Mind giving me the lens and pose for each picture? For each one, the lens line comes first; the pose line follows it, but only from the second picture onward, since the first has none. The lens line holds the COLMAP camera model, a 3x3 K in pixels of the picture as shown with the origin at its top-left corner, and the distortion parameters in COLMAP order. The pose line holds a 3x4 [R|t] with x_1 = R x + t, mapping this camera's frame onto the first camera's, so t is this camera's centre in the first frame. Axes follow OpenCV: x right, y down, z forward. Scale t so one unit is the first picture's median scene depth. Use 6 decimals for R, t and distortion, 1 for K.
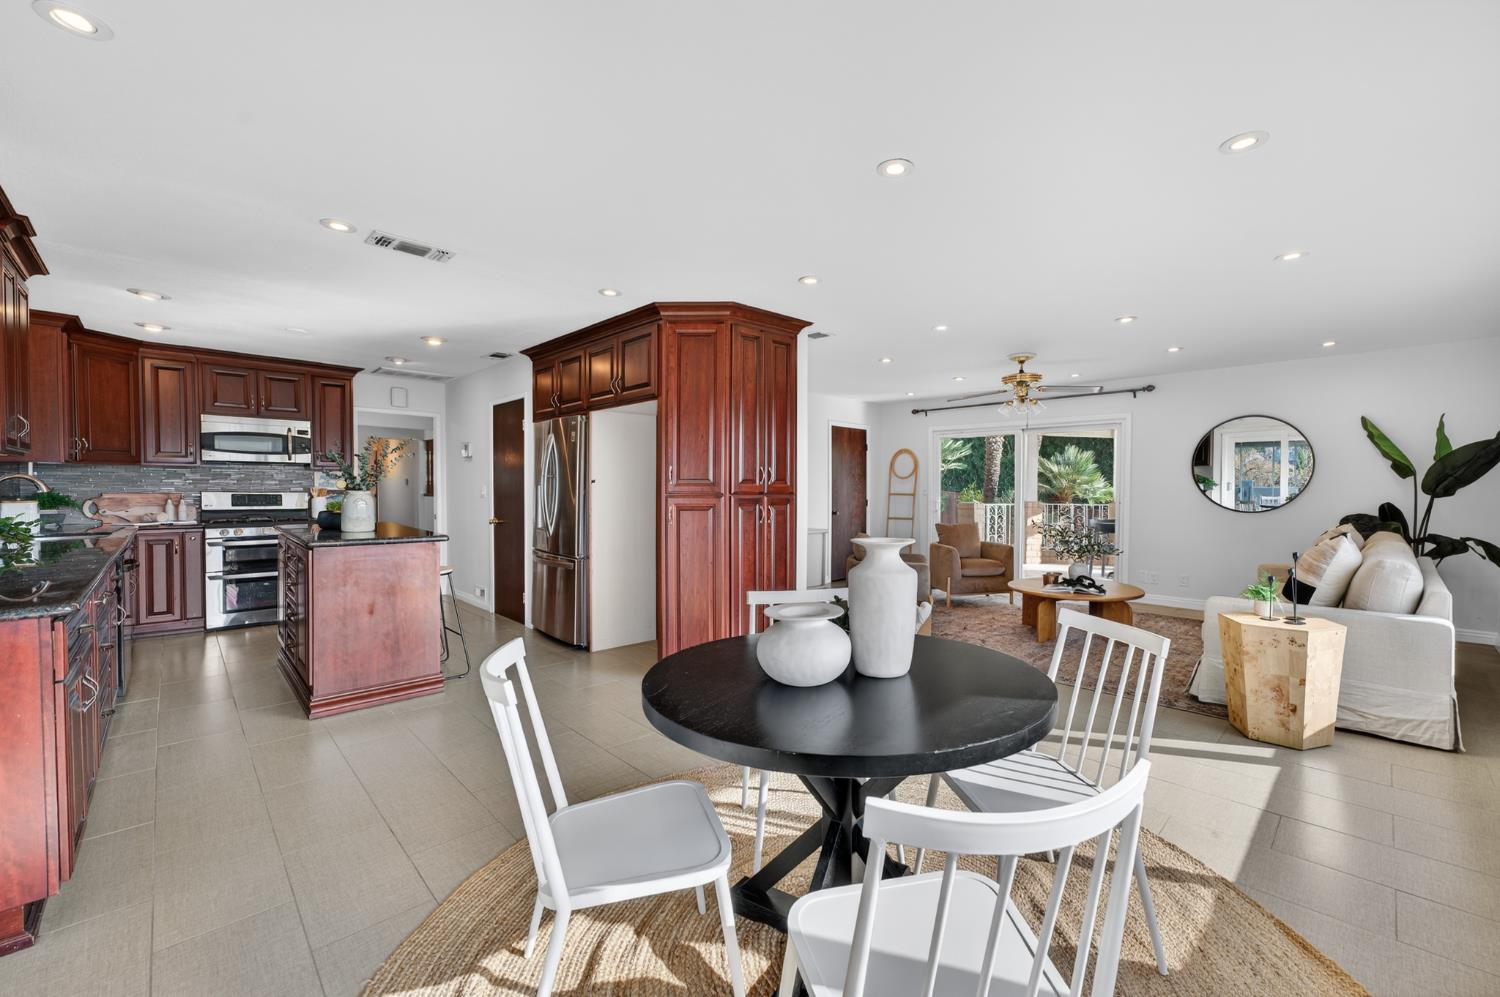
lens RADIAL K [[600.1, 0, 768.2], [0, 600.1, 503.6], [0, 0, 1]] dist [-0.004413, 0.001921]
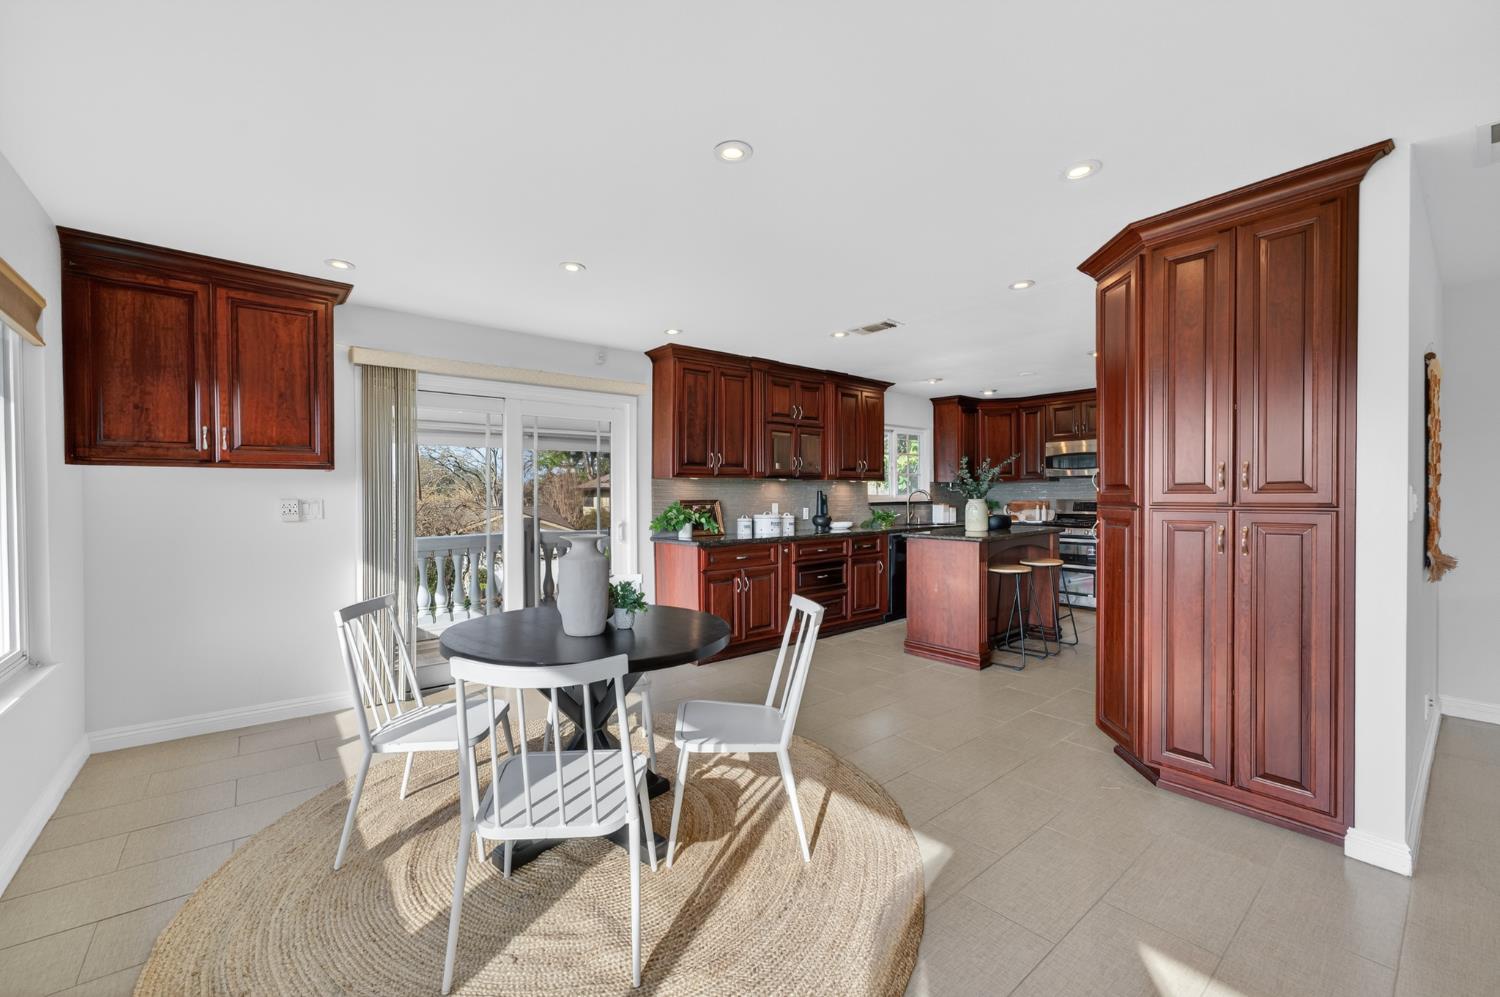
lens RADIAL K [[600.1, 0, 742.1], [0, 600.1, 505.9], [0, 0, 1]] dist [-0.004413, 0.001921]
pose [[-0.088665, 0.011578, -0.995994, 0.472385], [-0.017354, 0.999763, 0.013167, -0.010820], [0.995910, 0.018452, -0.088443, 0.458615]]
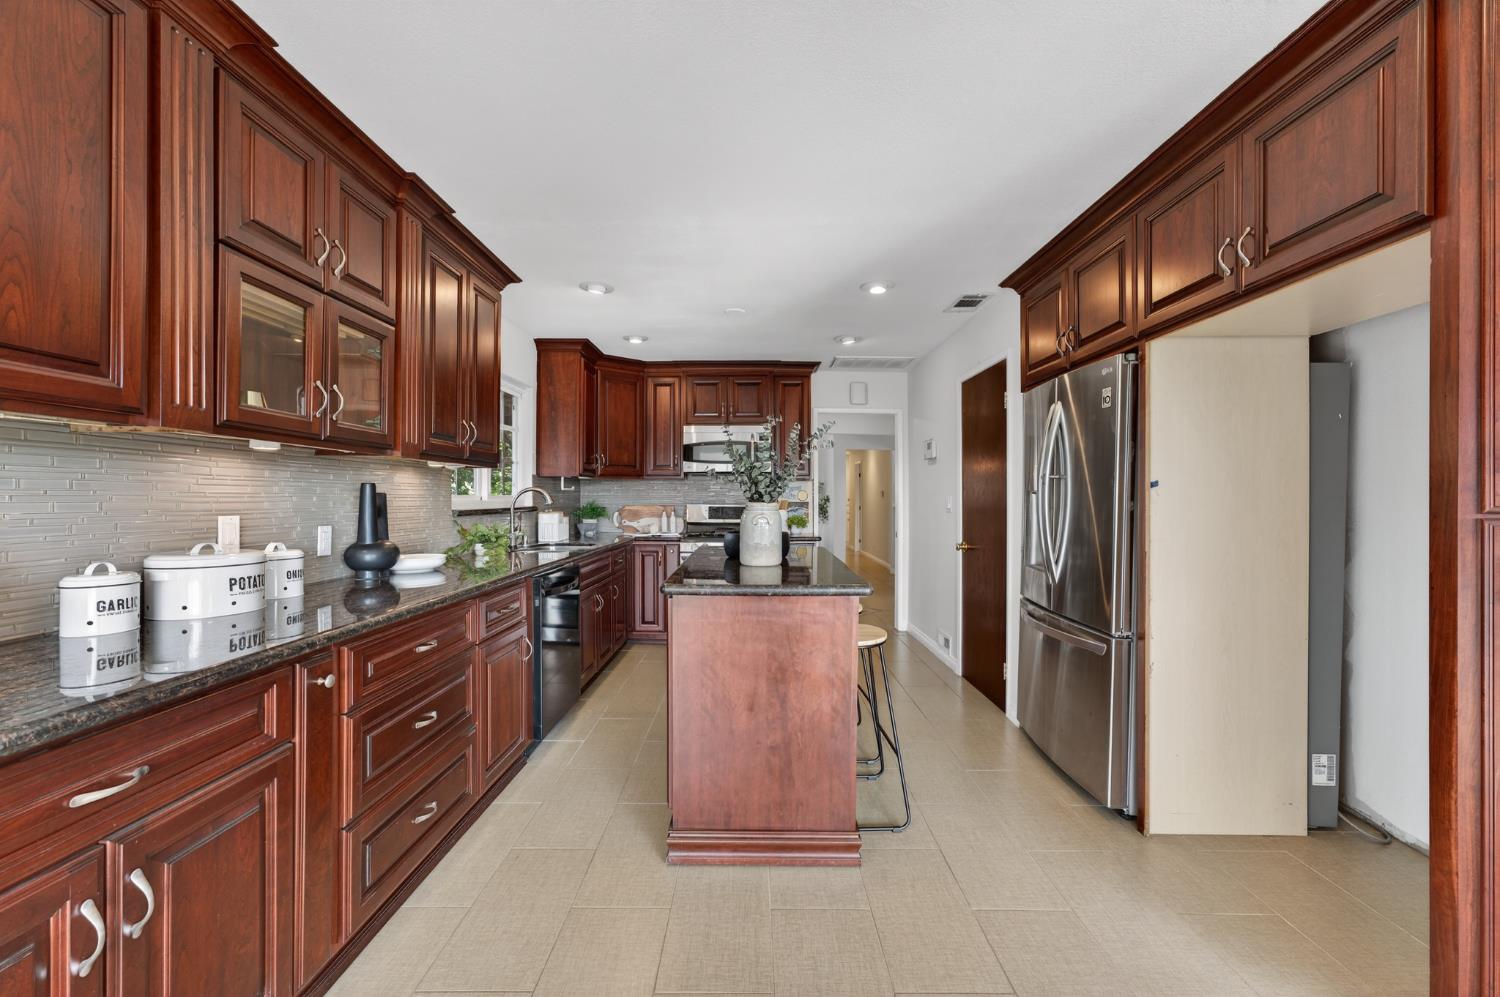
lens RADIAL K [[600.1, 0, 756.7], [0, 600.1, 497.6], [0, 0, 1]] dist [-0.004413, 0.001921]
pose [[0.715099, -0.003276, -0.699015, -0.161487], [-0.016538, 0.999630, -0.021603, -0.010095], [0.698827, 0.027008, 0.714780, 0.383944]]
